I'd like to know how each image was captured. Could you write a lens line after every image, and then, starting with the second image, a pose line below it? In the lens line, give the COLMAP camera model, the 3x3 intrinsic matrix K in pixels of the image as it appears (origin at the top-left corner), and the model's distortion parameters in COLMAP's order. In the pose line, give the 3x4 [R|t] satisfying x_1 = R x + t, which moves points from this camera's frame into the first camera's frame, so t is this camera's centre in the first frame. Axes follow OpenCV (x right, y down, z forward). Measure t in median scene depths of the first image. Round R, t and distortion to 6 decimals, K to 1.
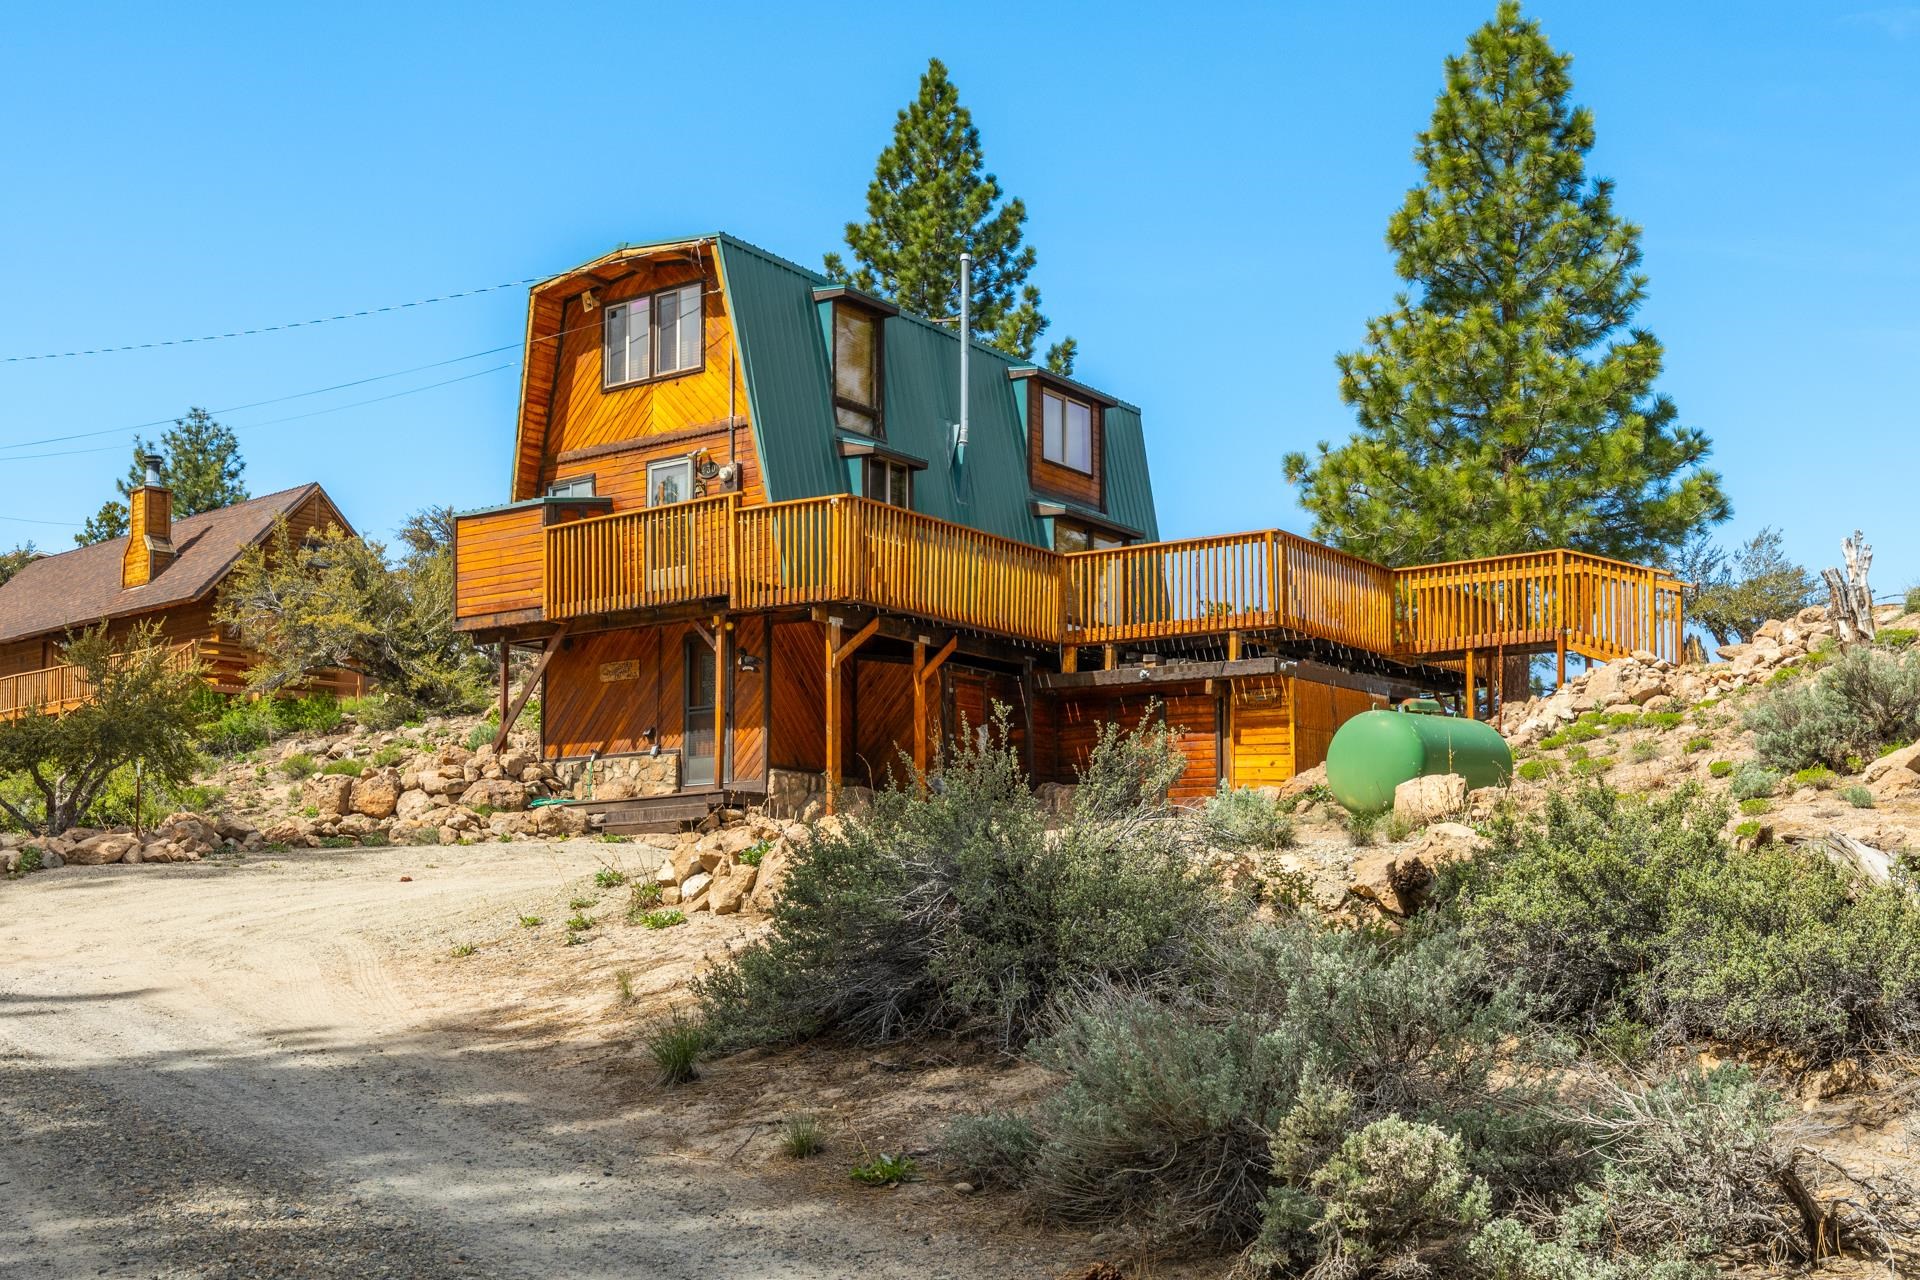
lens RADIAL K [[2205.4, 0, 932.9], [0, 2205.4, 794.6], [0, 0, 1]] dist [-0.008035, -0.004306]
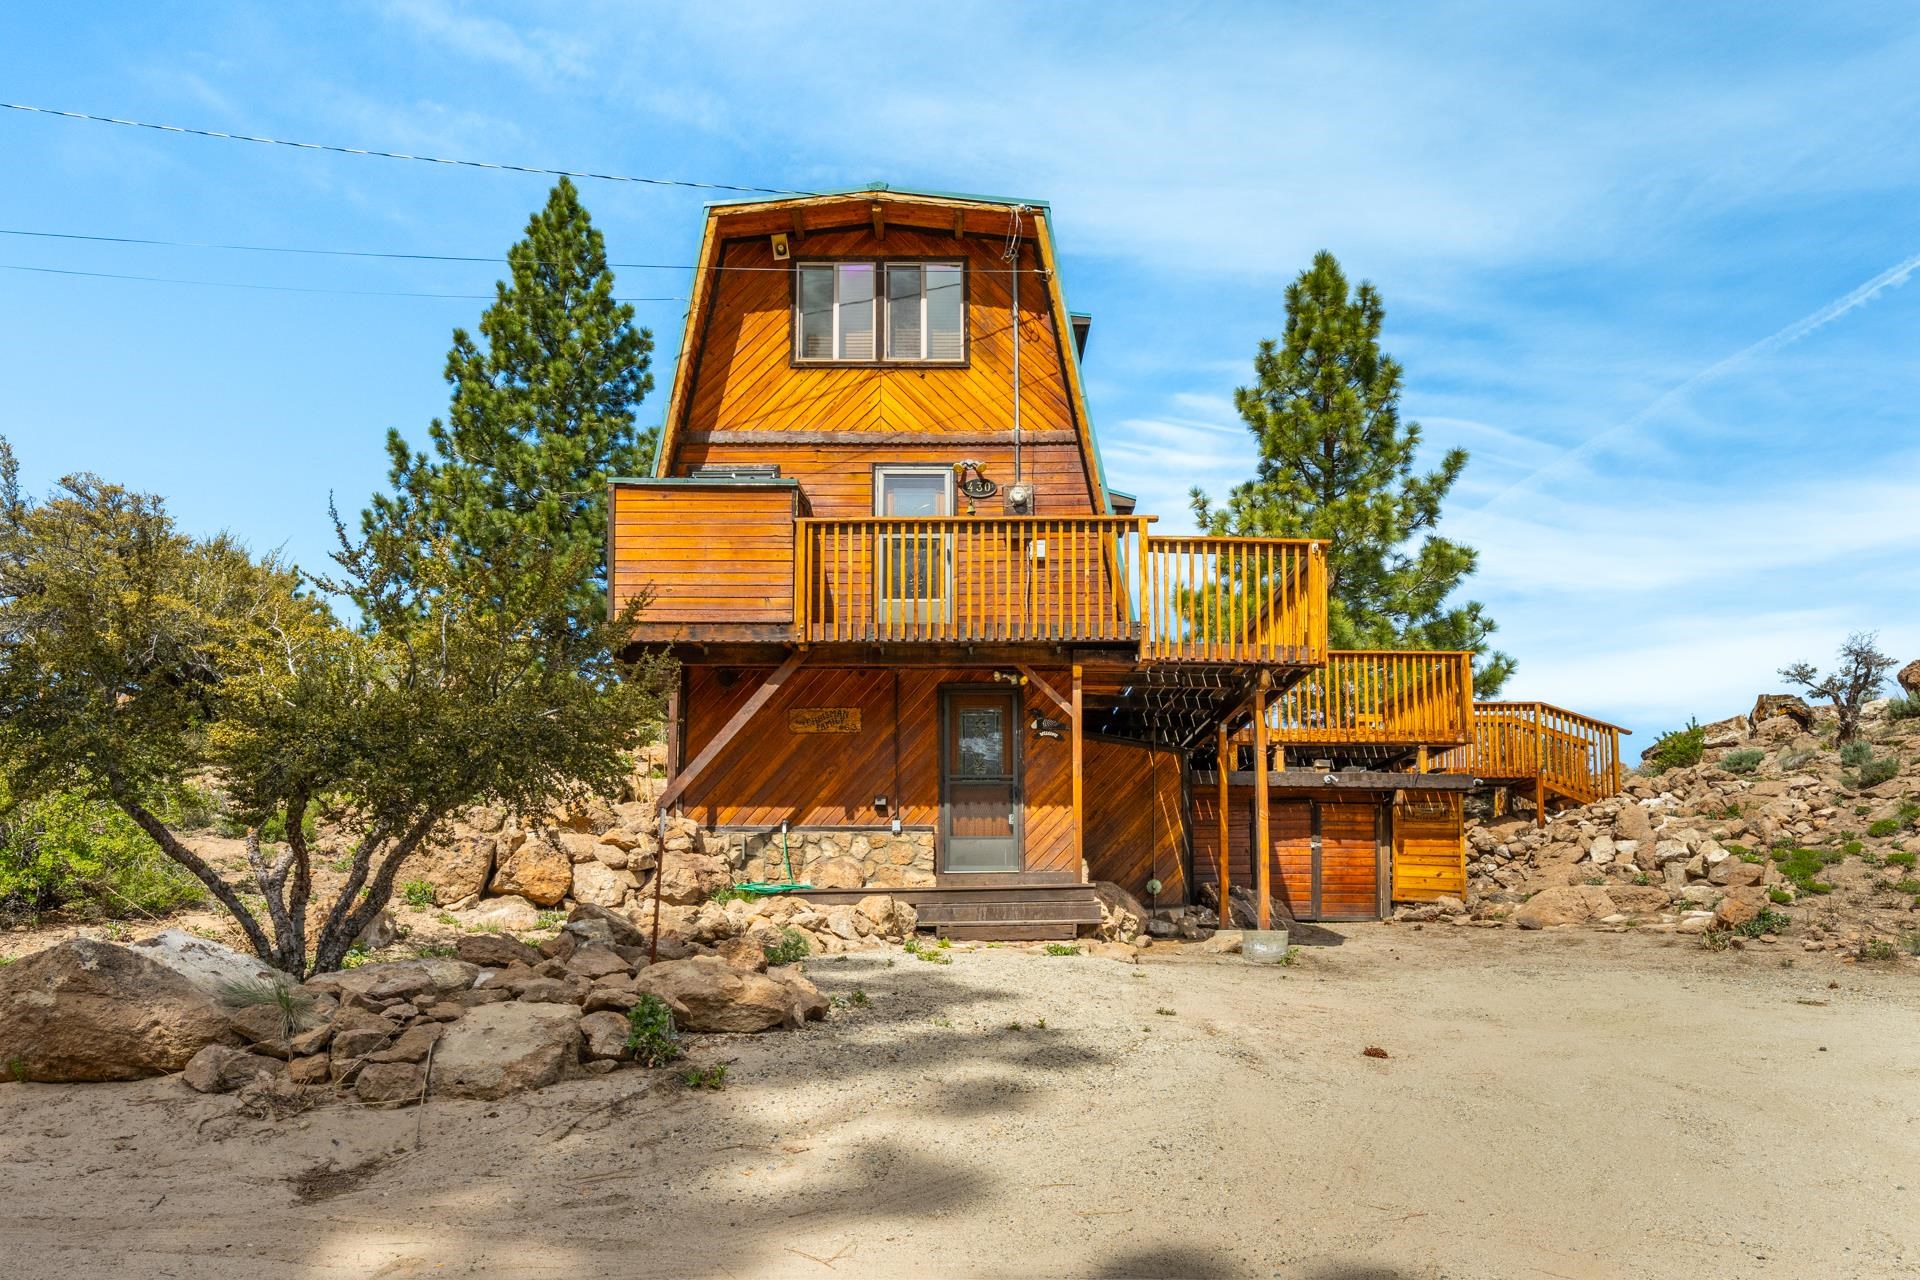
lens RADIAL K [[1385.2, 0, 945.3], [0, 1385.2, 825.0], [0, 0, 1]] dist [-0.004527, -0.000017]
pose [[0.781417, 0.057933, 0.621314, -0.417241], [-0.041145, 0.998298, -0.041338, -0.000531], [-0.622651, 0.006738, 0.782470, 0.597186]]
